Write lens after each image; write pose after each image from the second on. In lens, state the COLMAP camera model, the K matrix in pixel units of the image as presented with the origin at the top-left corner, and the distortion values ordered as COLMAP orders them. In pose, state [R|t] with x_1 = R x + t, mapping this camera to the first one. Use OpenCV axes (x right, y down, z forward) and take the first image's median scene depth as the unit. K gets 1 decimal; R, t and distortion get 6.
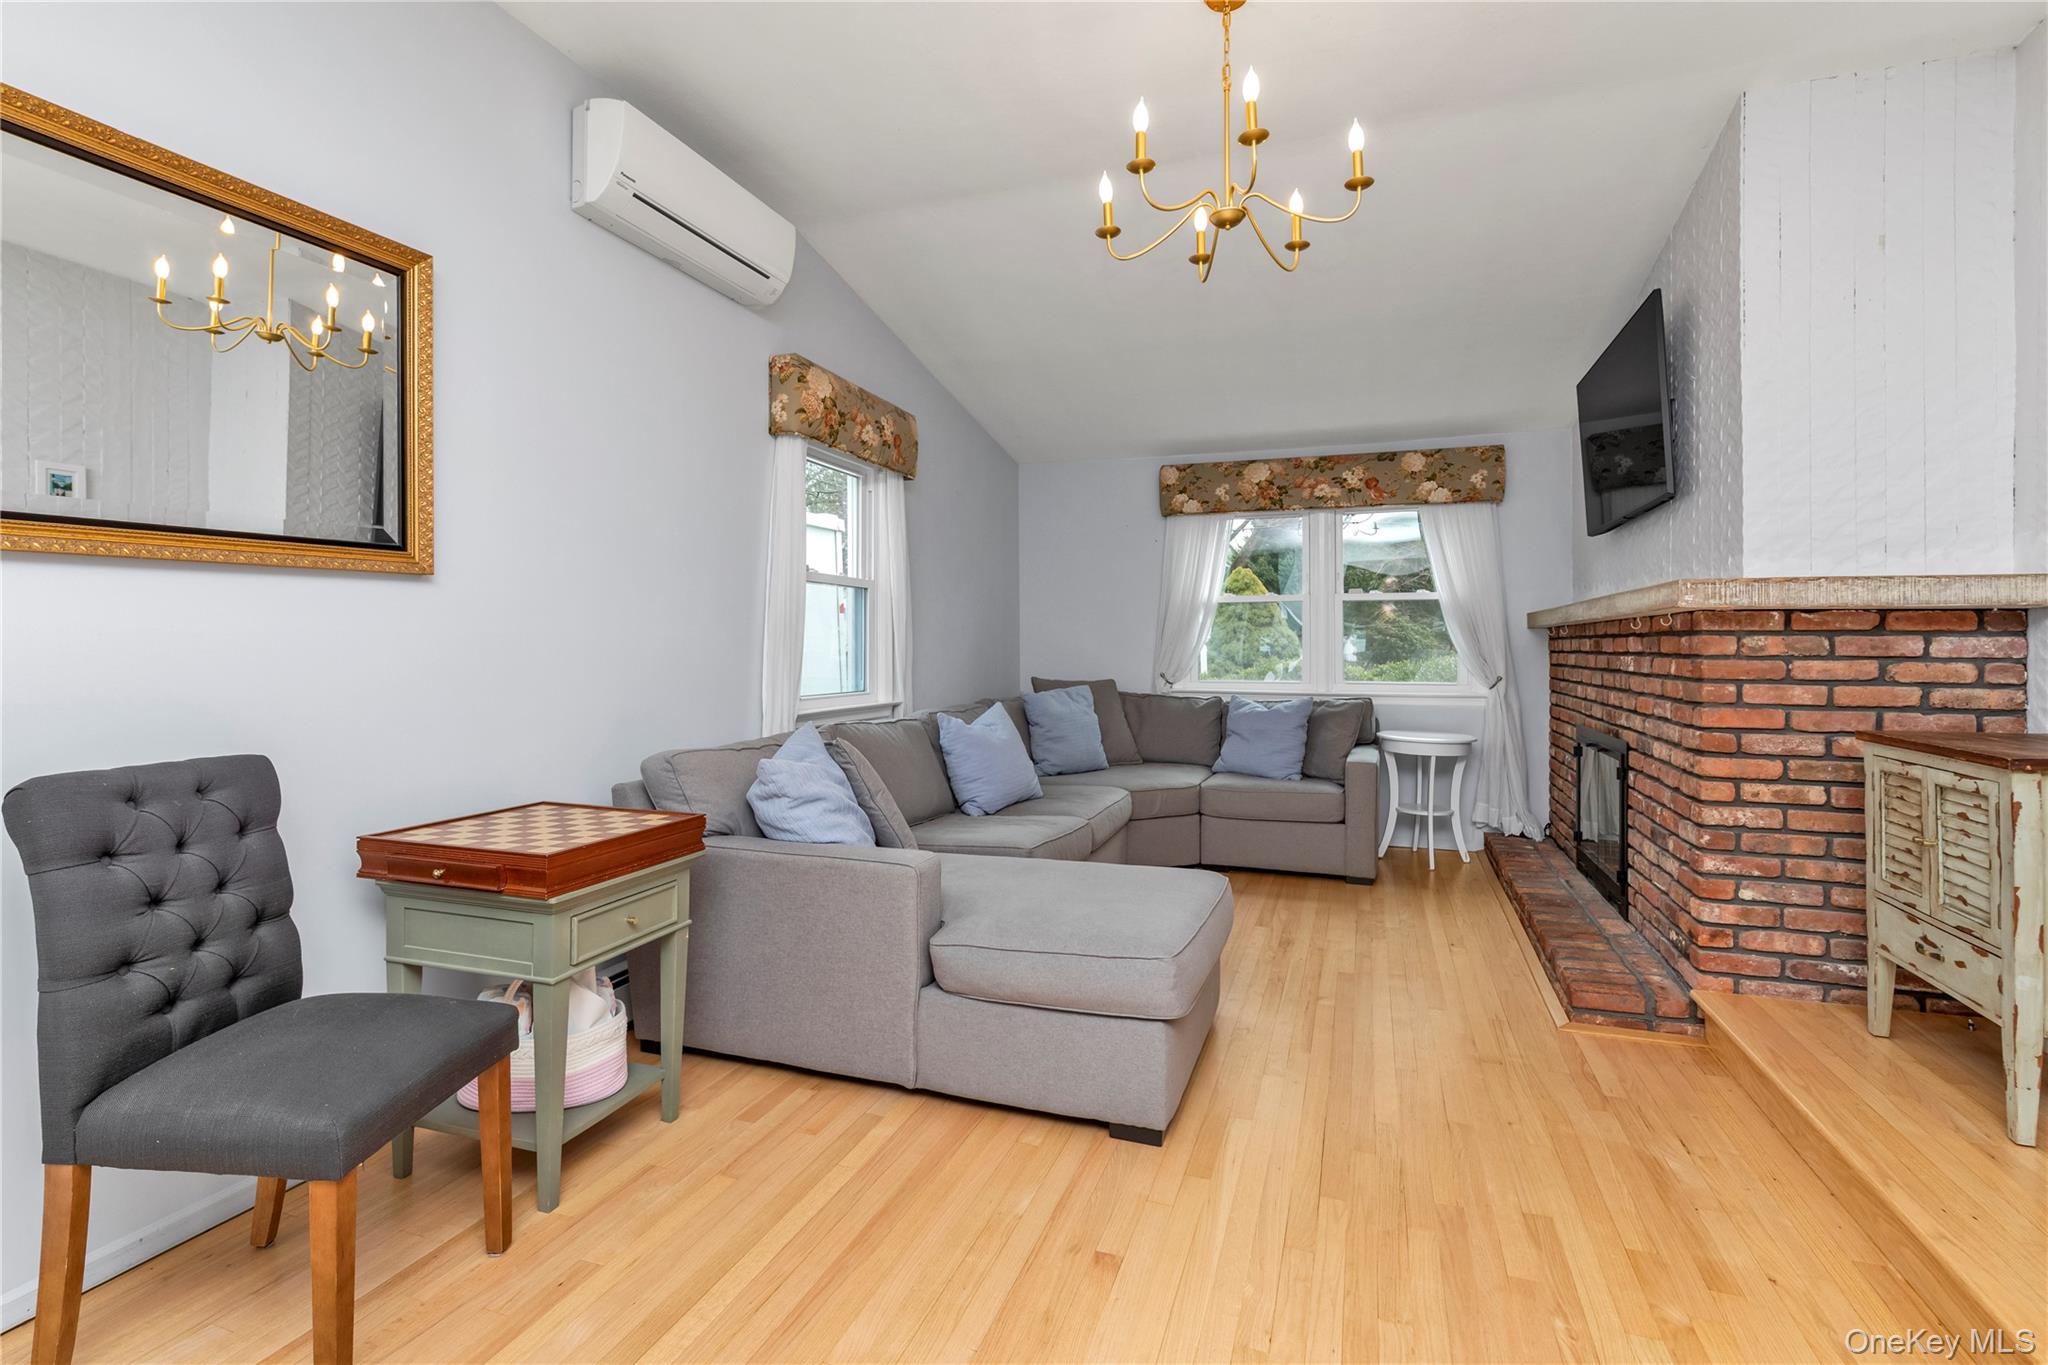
lens RADIAL K [[907.0, 0, 1018.6], [0, 907.0, 679.9], [0, 0, 1]] dist [0.000193, -0.000122]
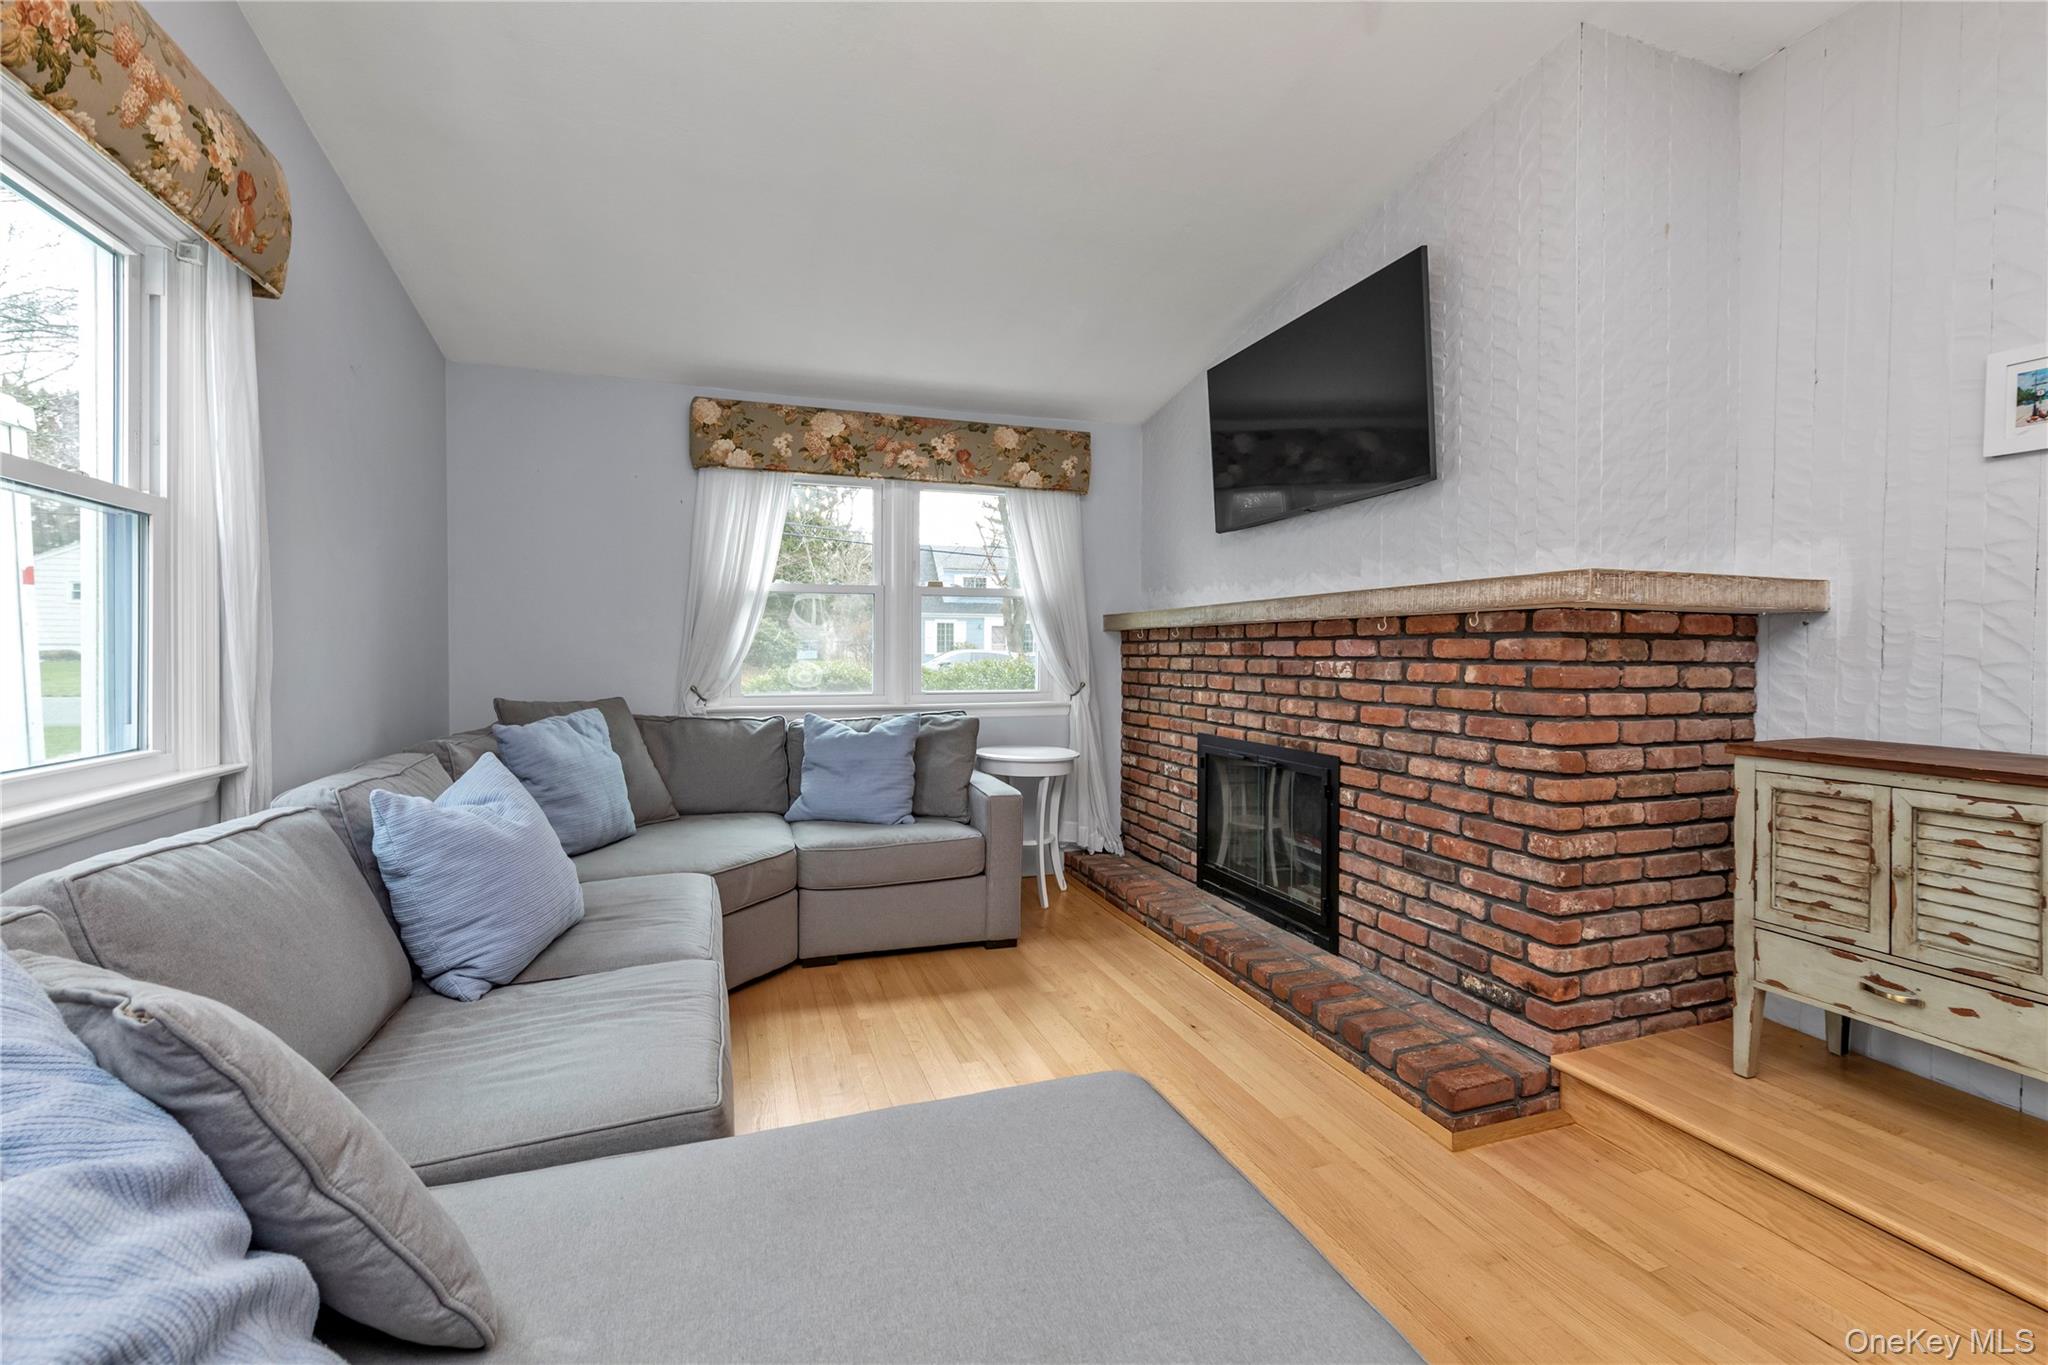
lens RADIAL K [[890.8, 0, 1023.6], [0, 890.8, 662.6], [0, 0, 1]] dist [-0.001368, -0.000093]
pose [[0.789064, -0.006710, 0.614274, -0.098527], [0.020464, 0.999672, -0.015367, -0.014493], [-0.613970, 0.024696, 0.788943, 0.409290]]
